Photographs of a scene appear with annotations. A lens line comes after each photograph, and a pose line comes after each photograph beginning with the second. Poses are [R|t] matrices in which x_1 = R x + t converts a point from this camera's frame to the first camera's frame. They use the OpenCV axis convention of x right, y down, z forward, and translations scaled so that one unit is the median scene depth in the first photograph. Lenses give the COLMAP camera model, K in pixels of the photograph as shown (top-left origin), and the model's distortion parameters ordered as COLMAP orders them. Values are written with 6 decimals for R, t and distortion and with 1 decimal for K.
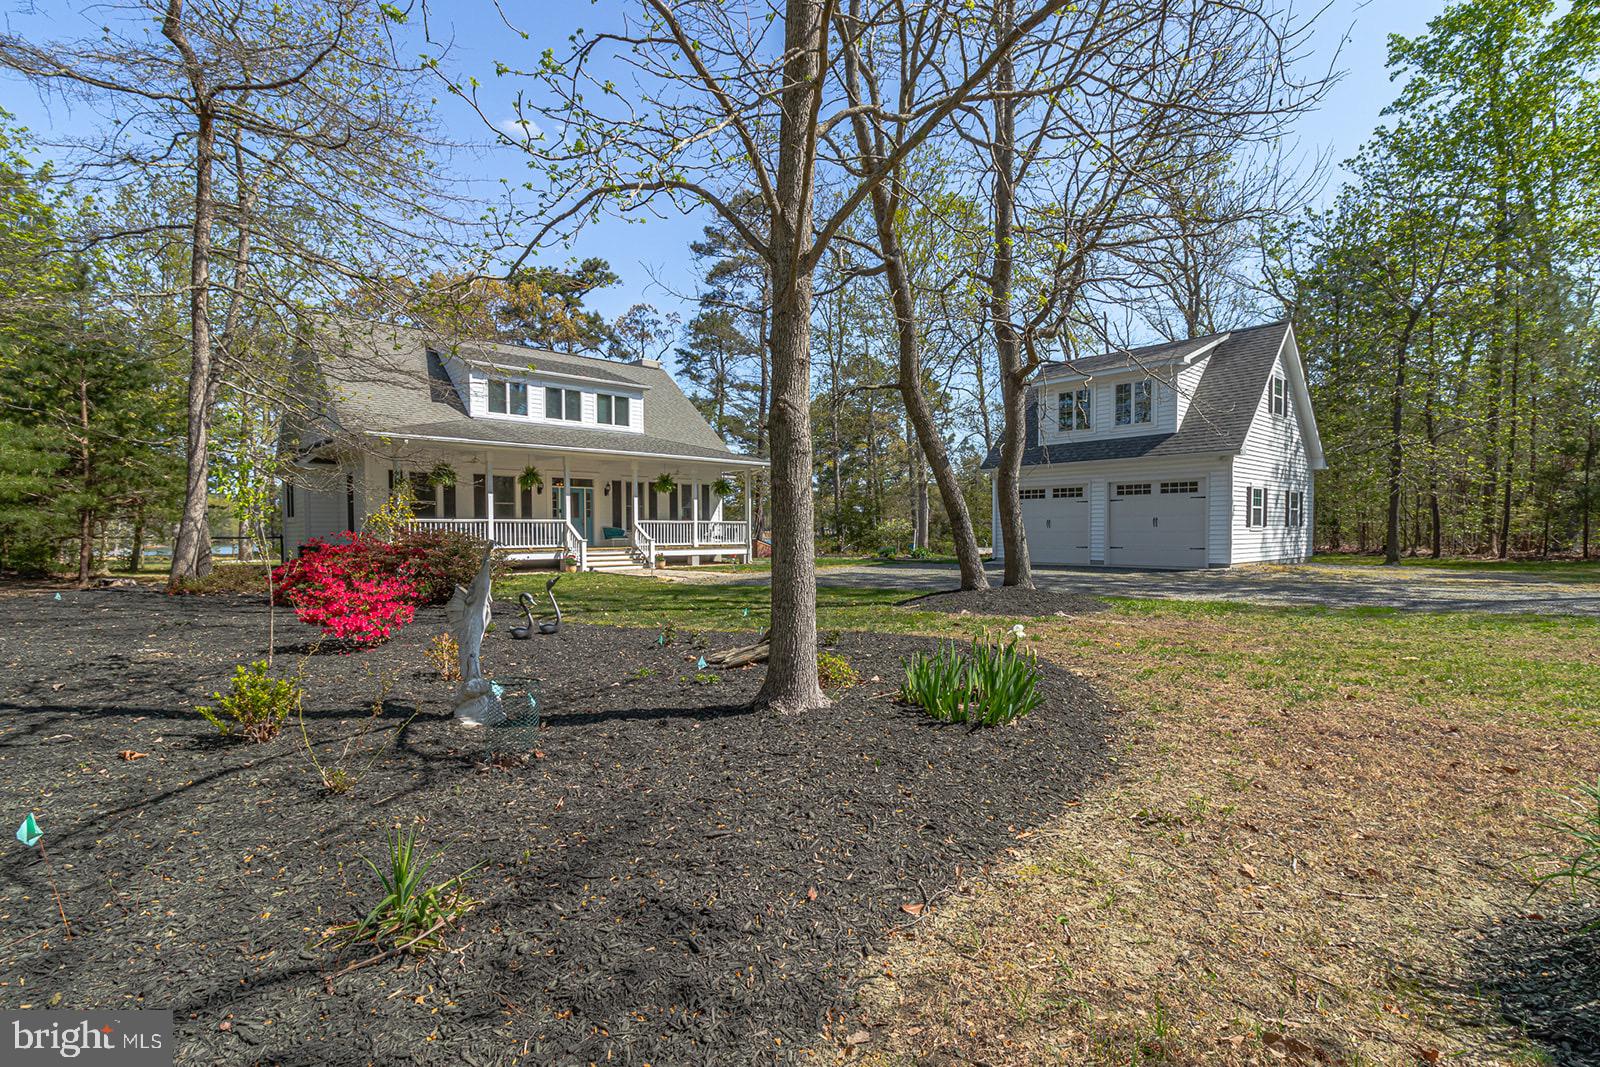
lens RADIAL K [[754.2, 0, 798.6], [0, 754.2, 534.6], [0, 0, 1]] dist [0.000514, 0.000213]
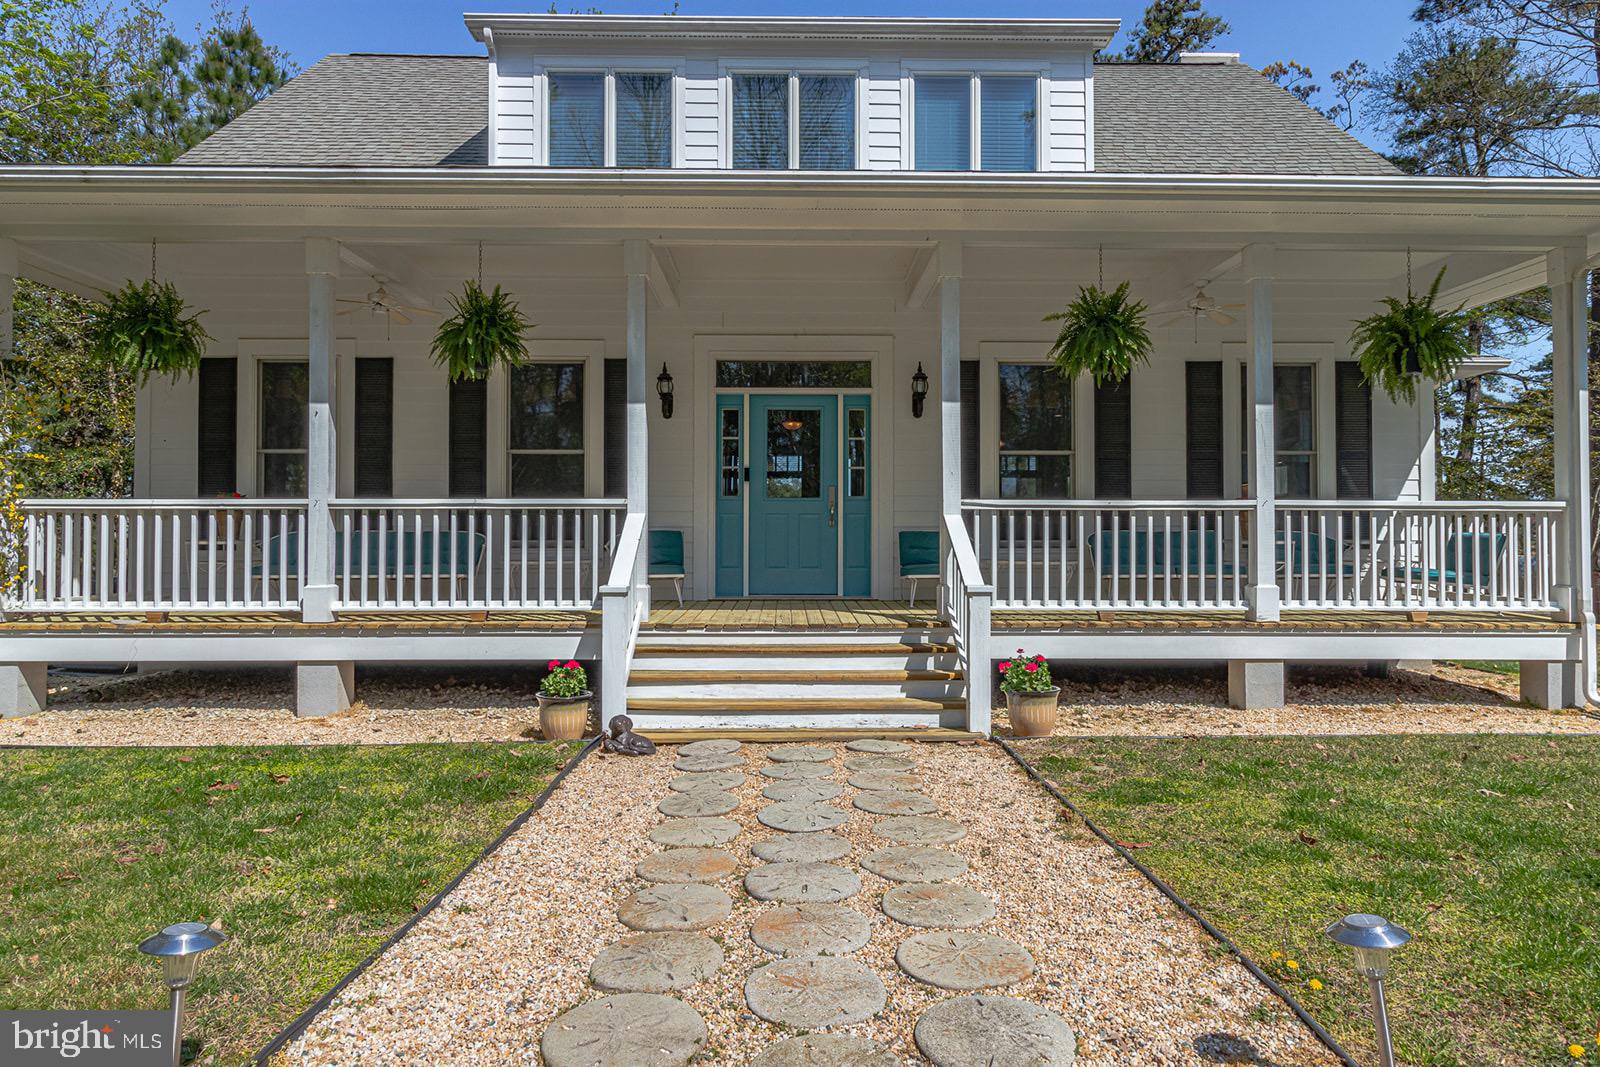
lens RADIAL K [[997.2, 0, 795.1], [0, 997.2, 527.0], [0, 0, 1]] dist [0.000107, -0.001997]
pose [[0.752740, -0.009434, -0.658250, -0.050939], [-0.002523, 0.999849, -0.017214, -0.005720], [0.658313, 0.014619, 0.752602, 0.700424]]
